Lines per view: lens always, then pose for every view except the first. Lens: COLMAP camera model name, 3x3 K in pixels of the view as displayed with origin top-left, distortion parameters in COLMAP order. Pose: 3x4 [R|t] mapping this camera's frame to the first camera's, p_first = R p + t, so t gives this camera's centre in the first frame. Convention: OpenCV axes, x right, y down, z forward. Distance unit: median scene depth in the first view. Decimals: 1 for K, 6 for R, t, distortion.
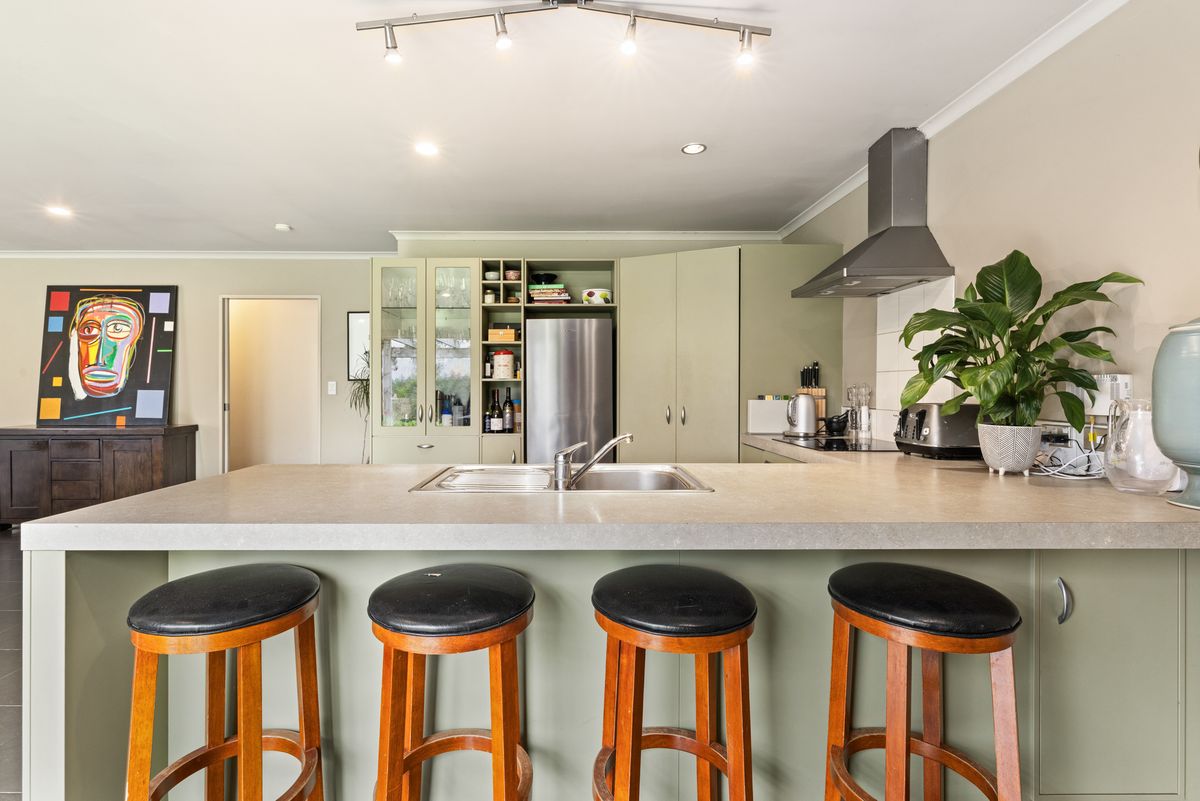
lens RADIAL K [[557.8, 0, 600.0], [0, 557.8, 400.5], [0, 0, 1]] dist [0.000475, 0.000236]
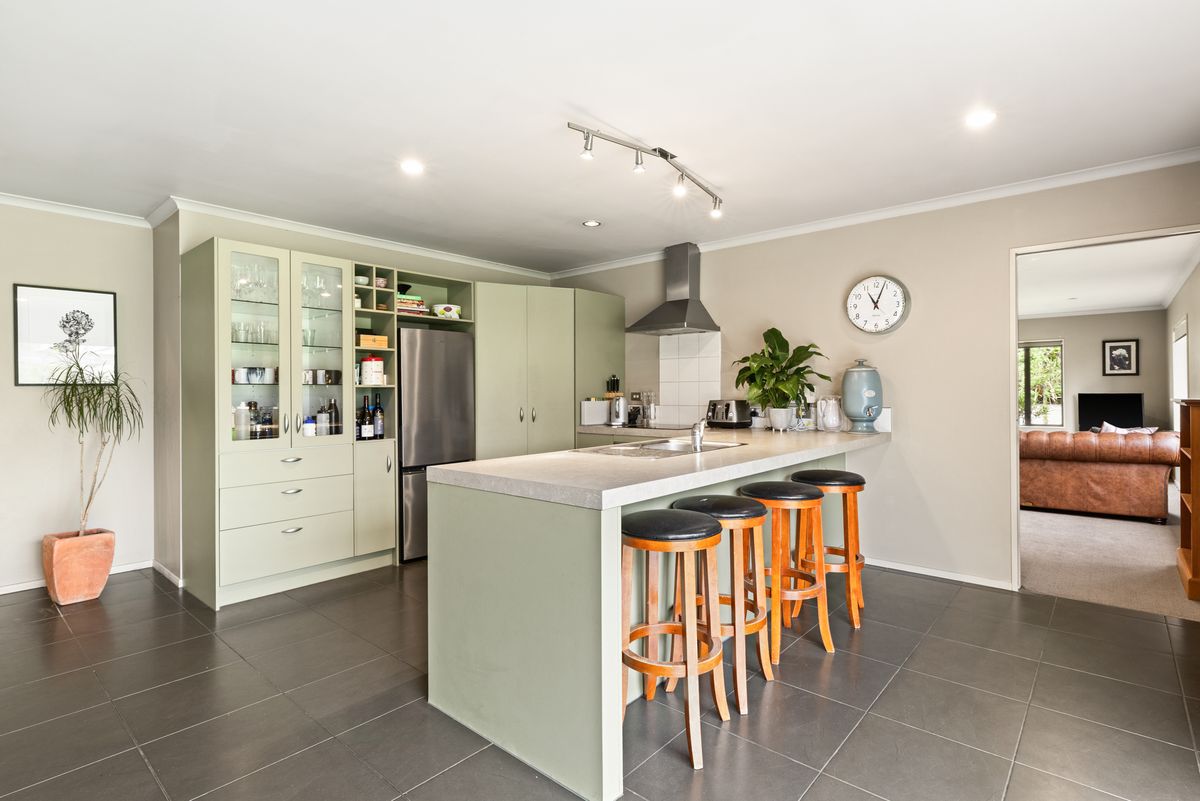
lens RADIAL K [[575.5, 0, 600.0], [0, 575.5, 400.5], [0, 0, 1]] dist [-0.000346, -0.000082]
pose [[0.666569, -0.014950, 0.745293, -0.682032], [0.023212, 0.999730, -0.000706, -0.001040], [-0.745082, 0.017770, 0.666737, 0.014256]]
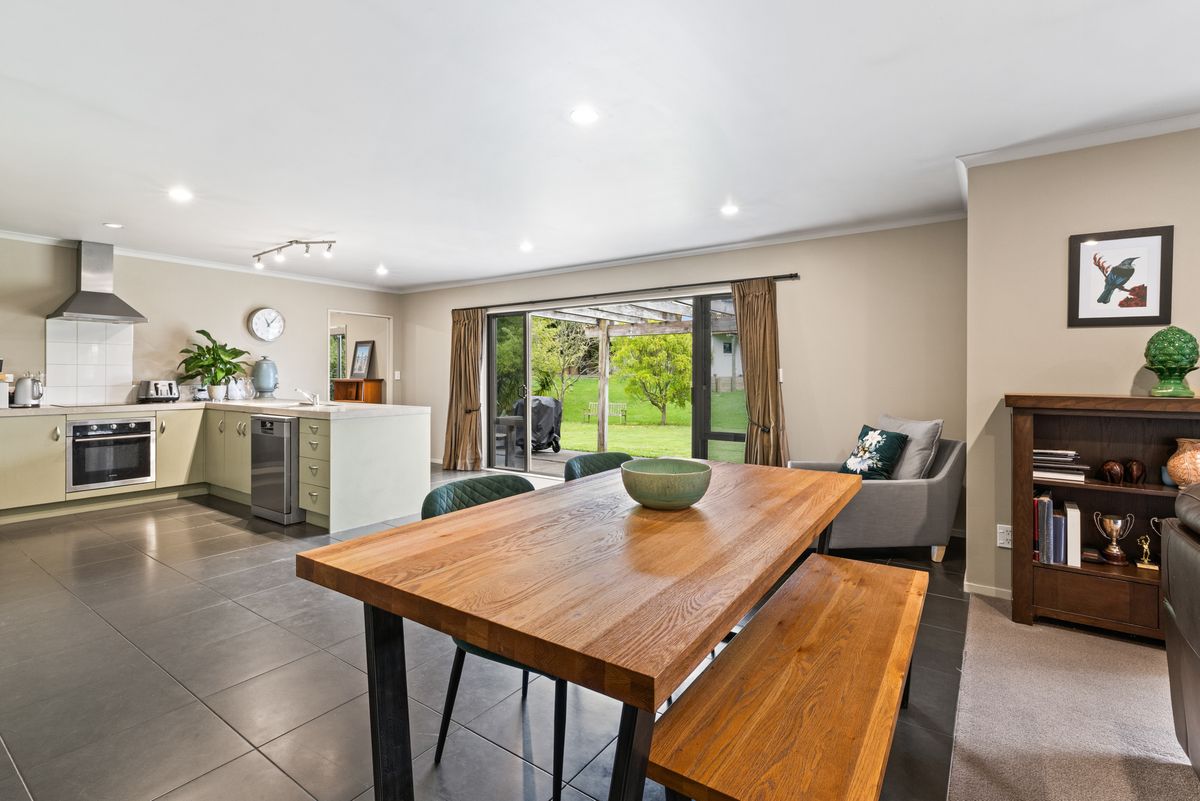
lens RADIAL K [[557.8, 0, 600.0], [0, 557.8, 400.5], [0, 0, 1]] dist [0.000475, 0.000236]
pose [[-0.814605, -0.029702, 0.579255, -1.392916], [0.011985, 0.997613, 0.068008, -0.029502], [-0.579892, 0.062342, -0.812305, 1.086011]]
